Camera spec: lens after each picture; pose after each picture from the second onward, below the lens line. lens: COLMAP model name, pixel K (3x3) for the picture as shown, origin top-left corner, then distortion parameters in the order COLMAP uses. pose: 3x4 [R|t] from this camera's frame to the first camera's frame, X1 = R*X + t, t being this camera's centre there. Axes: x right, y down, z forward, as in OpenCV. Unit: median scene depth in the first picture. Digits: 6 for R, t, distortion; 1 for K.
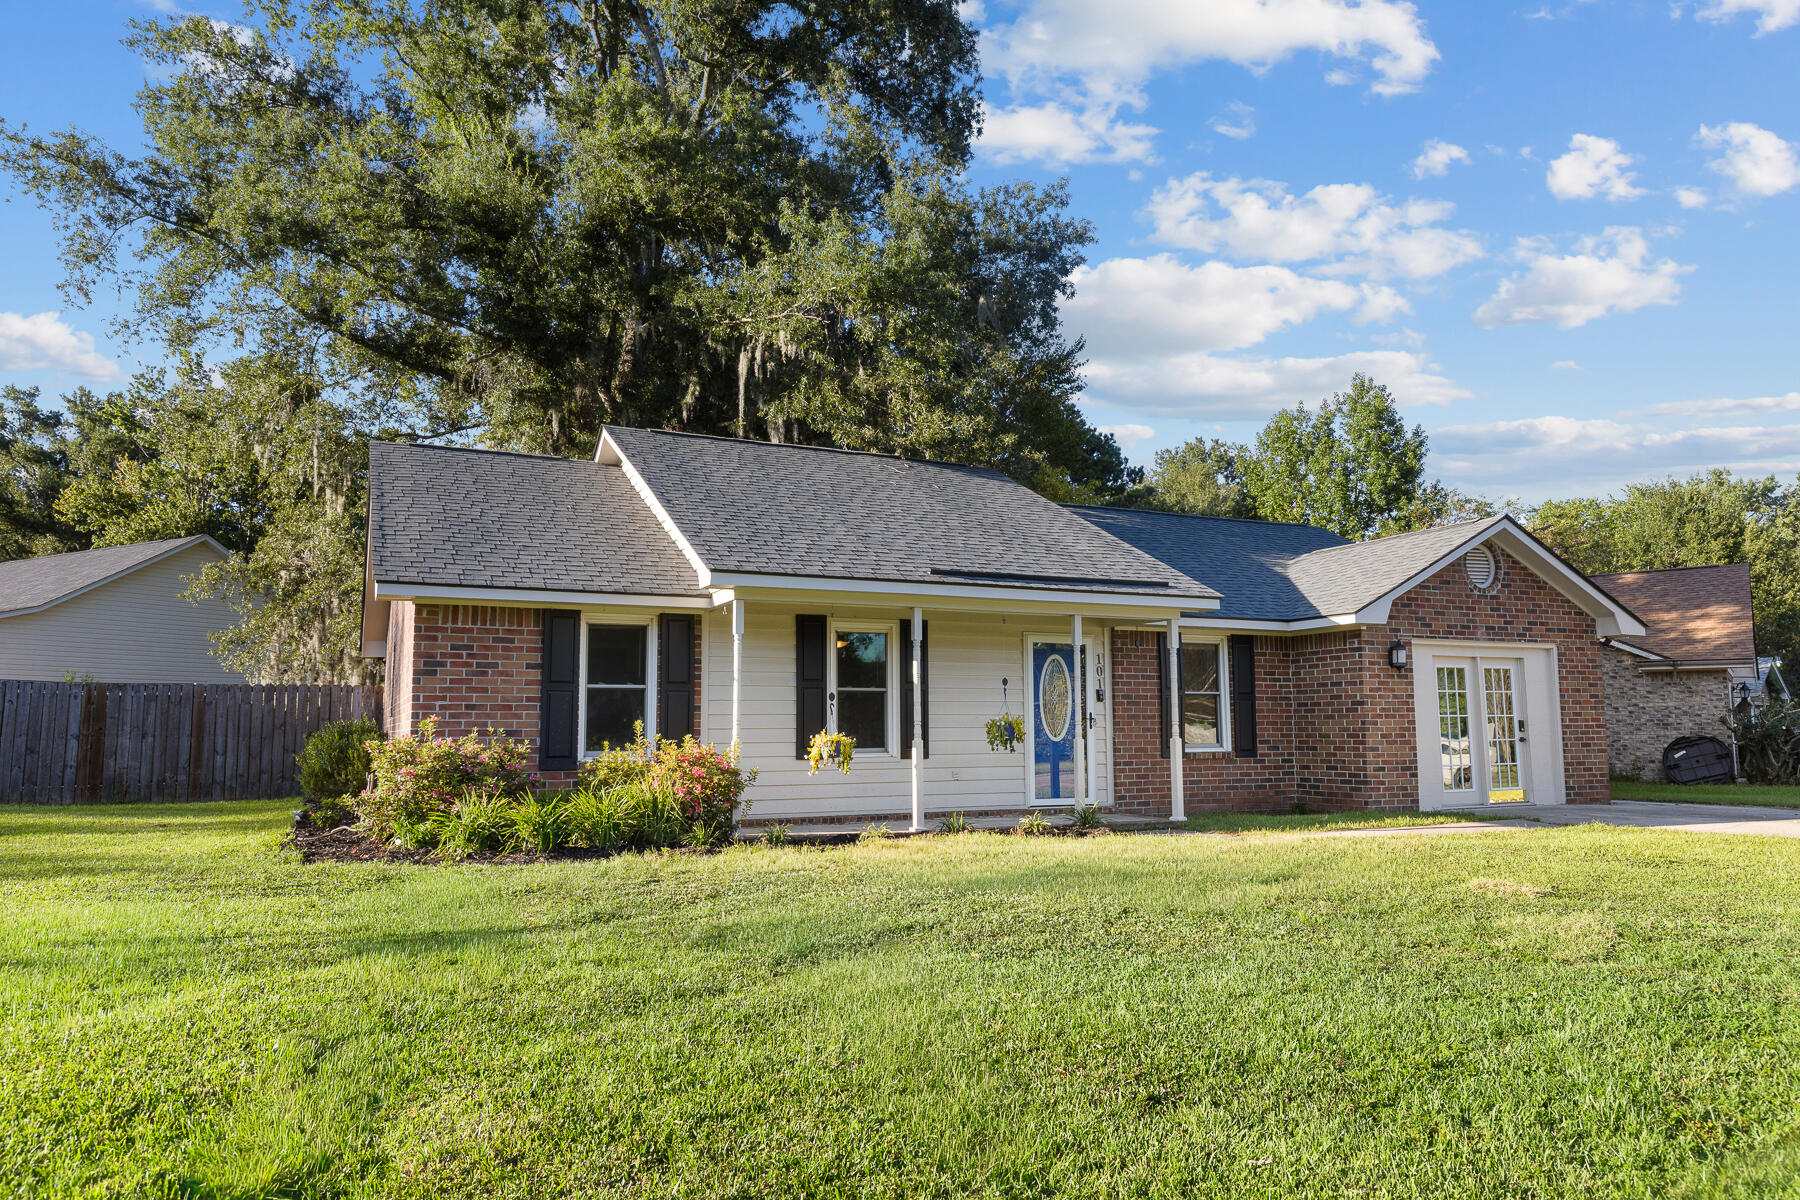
lens RADIAL K [[1061.0, 0, 896.4], [0, 1061.0, 667.4], [0, 0, 1]] dist [-0.001748, -0.001648]
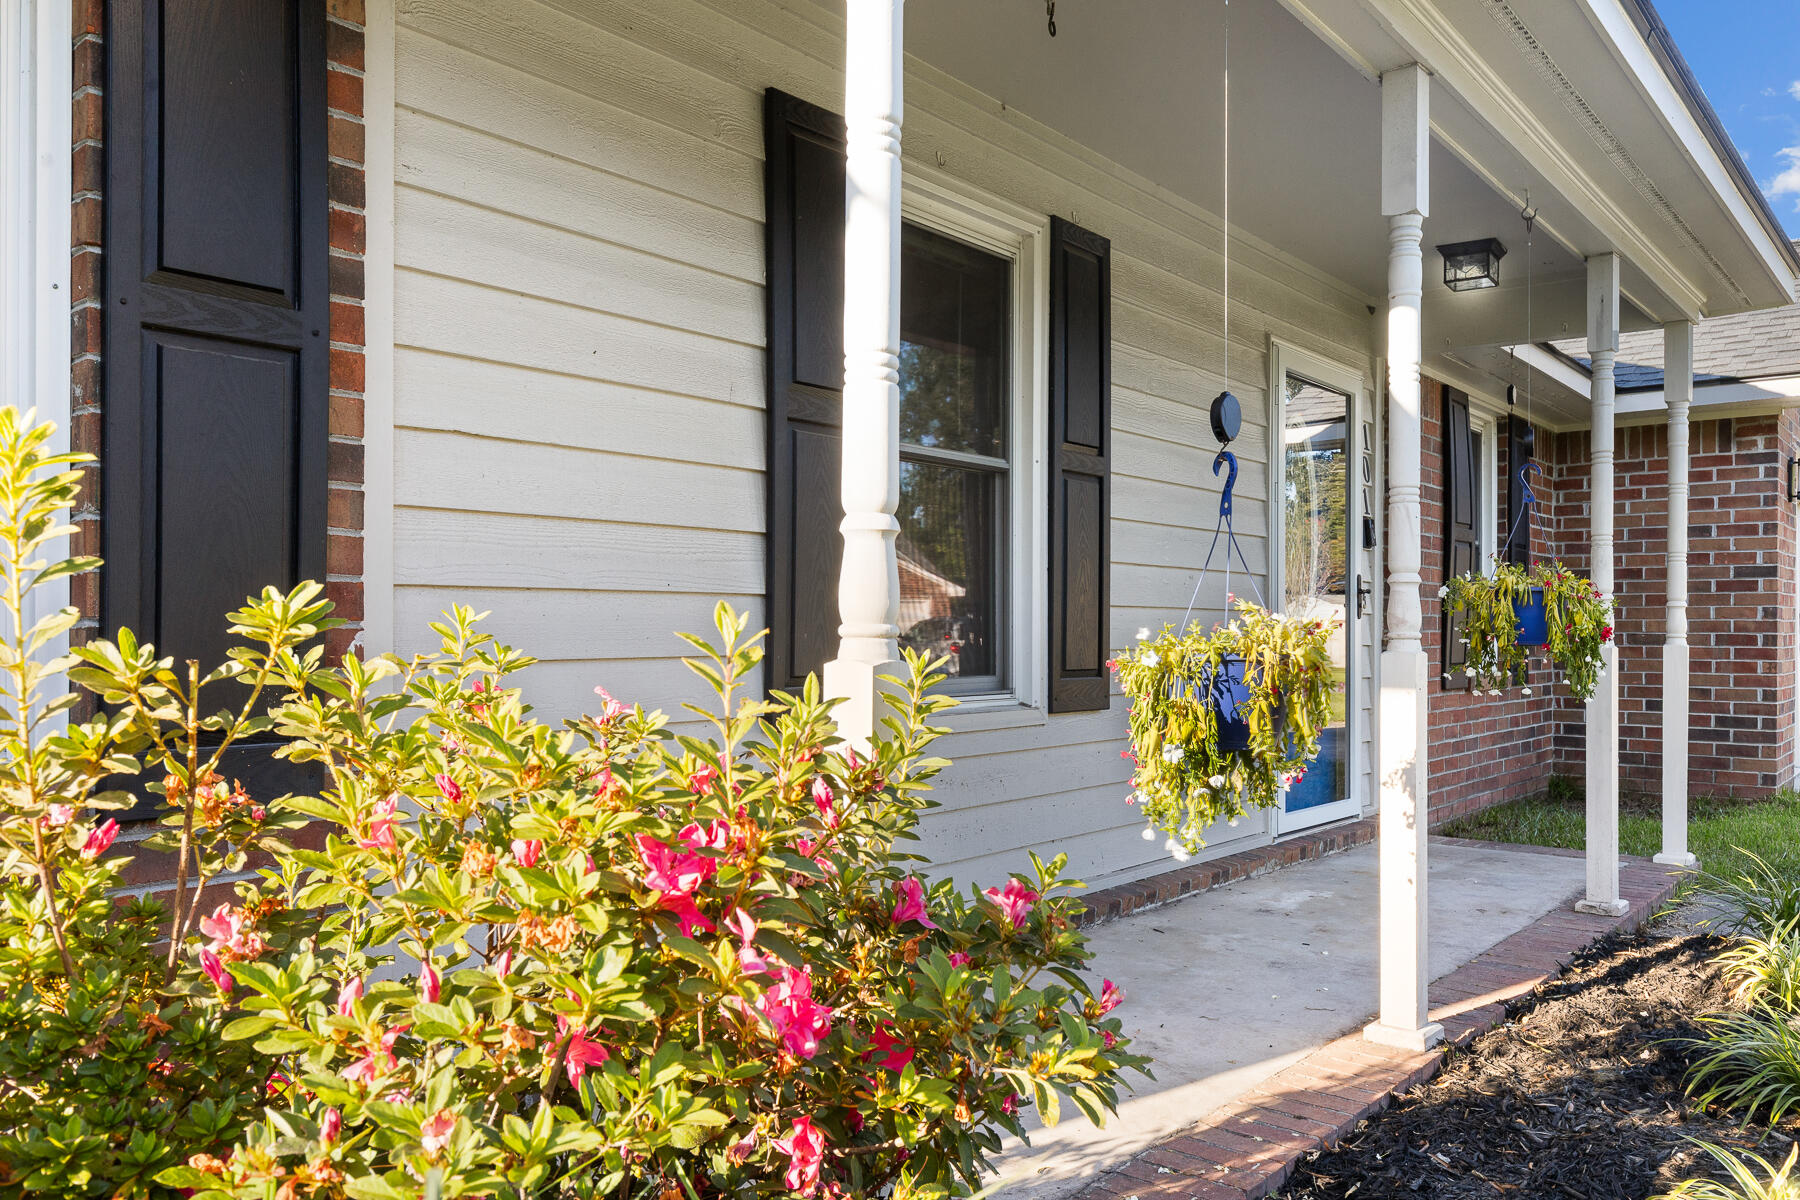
lens RADIAL K [[1302.7, 0, 900.7], [0, 1302.7, 652.9], [0, 0, 1]] dist [-0.003937, -0.002921]
pose [[0.898335, 0.000783, 0.439310, -0.185542], [-0.034921, 0.996961, 0.069632, 0.047931], [-0.437921, -0.077894, 0.895633, 0.718228]]
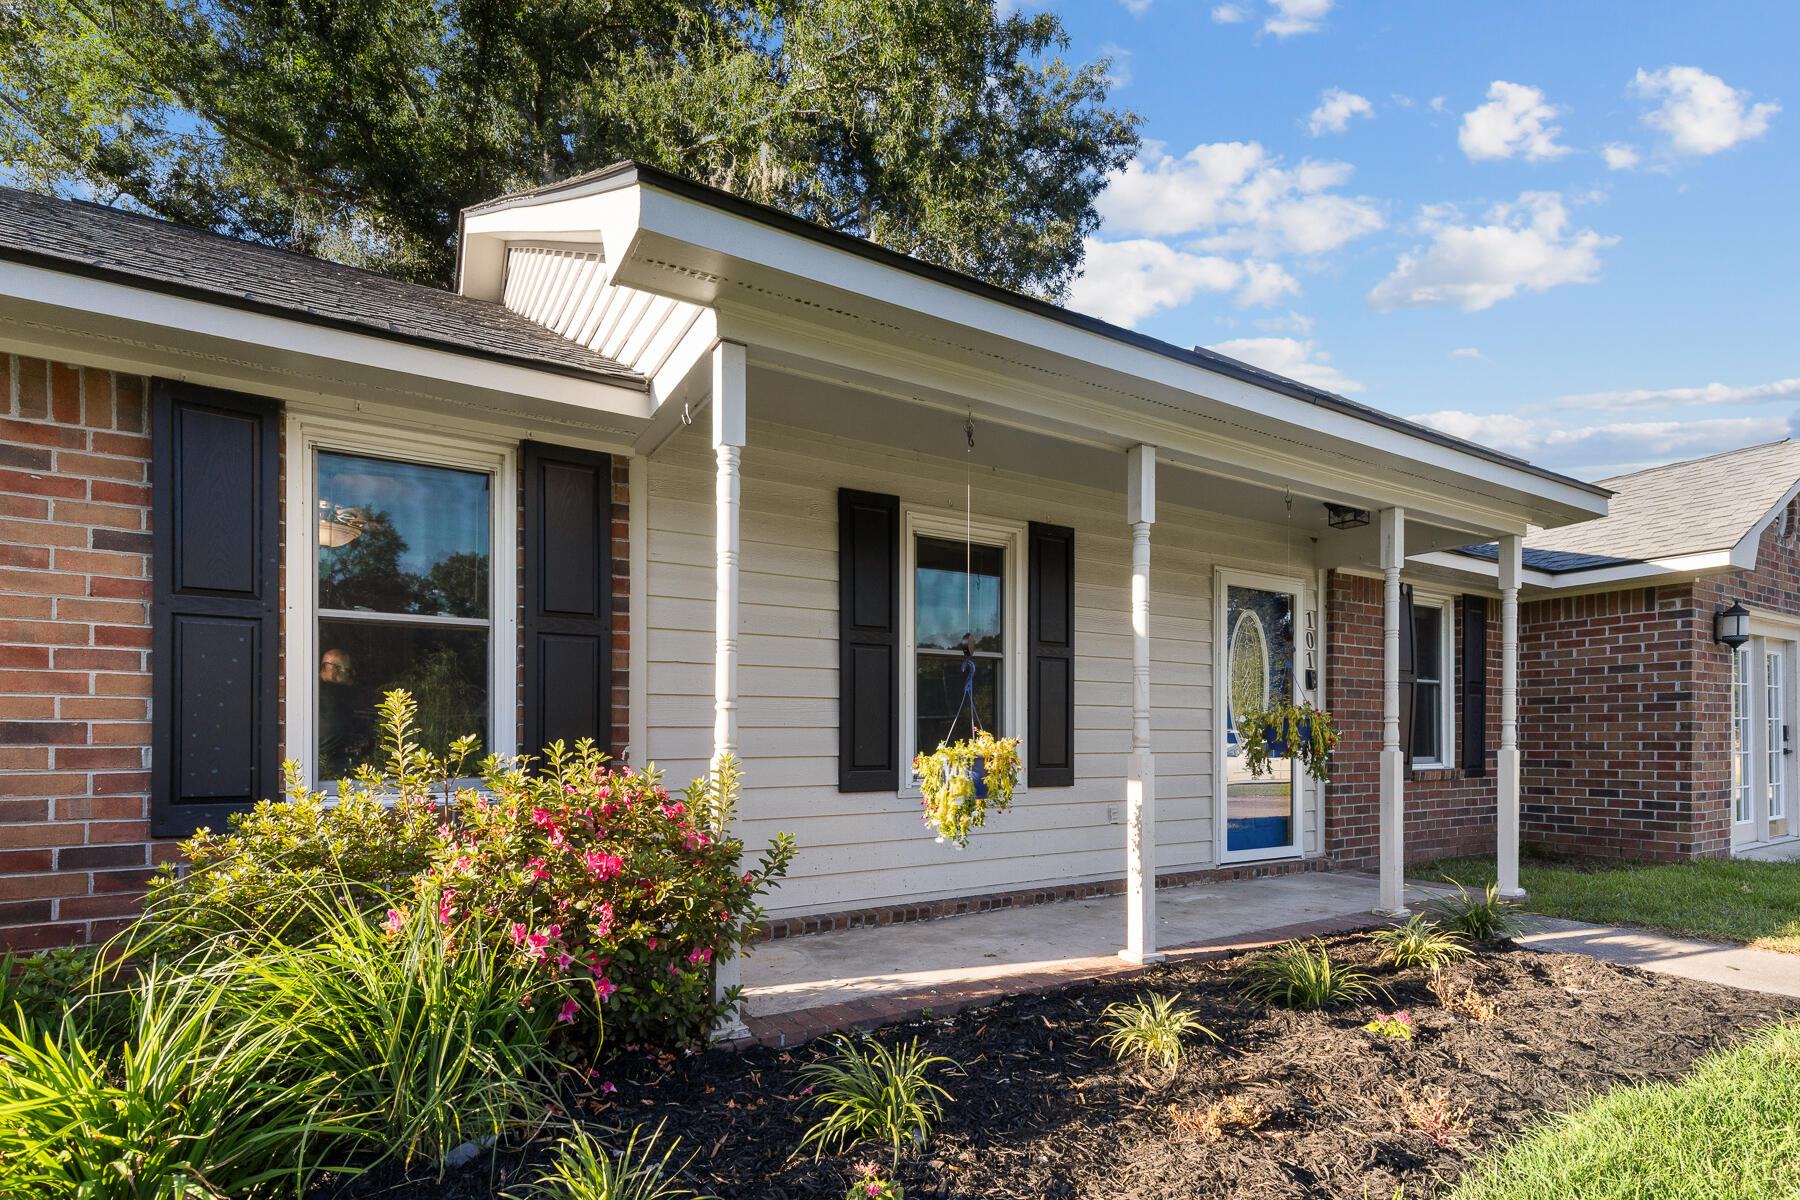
lens RADIAL K [[840.3, 0, 926.1], [0, 840.3, 751.6], [0, 0, 1]] dist [0.002414, 0.000139]
pose [[0.992087, 0.002268, 0.125536, -0.100568], [-0.011565, 0.997237, 0.073378, 0.038879], [-0.125022, -0.074249, 0.989372, 0.602823]]
